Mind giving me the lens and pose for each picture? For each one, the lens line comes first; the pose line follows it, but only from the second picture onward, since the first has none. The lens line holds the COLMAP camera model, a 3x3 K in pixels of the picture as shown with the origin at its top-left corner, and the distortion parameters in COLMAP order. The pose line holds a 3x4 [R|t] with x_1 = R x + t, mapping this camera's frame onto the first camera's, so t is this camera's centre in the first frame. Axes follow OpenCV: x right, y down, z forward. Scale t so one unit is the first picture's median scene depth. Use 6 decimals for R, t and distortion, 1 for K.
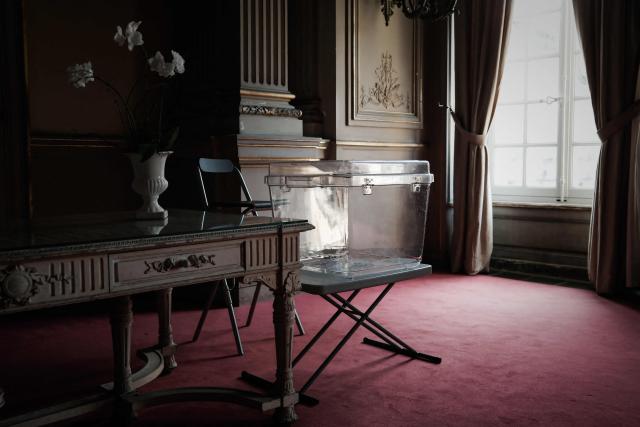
lens RADIAL K [[622.3, 0, 320.0], [0, 622.3, 213.5], [0, 0, 1]] dist [0.001895, 0.000891]
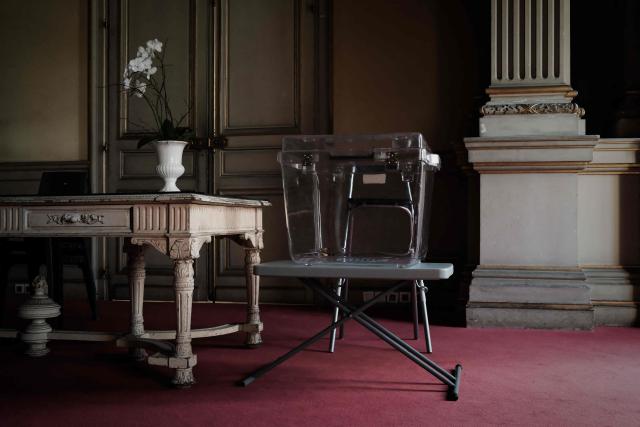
lens RADIAL K [[622.3, 0, 320.0], [0, 622.3, 213.5], [0, 0, 1]] dist [0.001895, 0.000891]
pose [[0.588475, 0.001069, -0.808515, 0.950642], [-0.063060, 0.997014, -0.044580, 0.080502], [0.806053, 0.077219, 0.586785, 0.562178]]
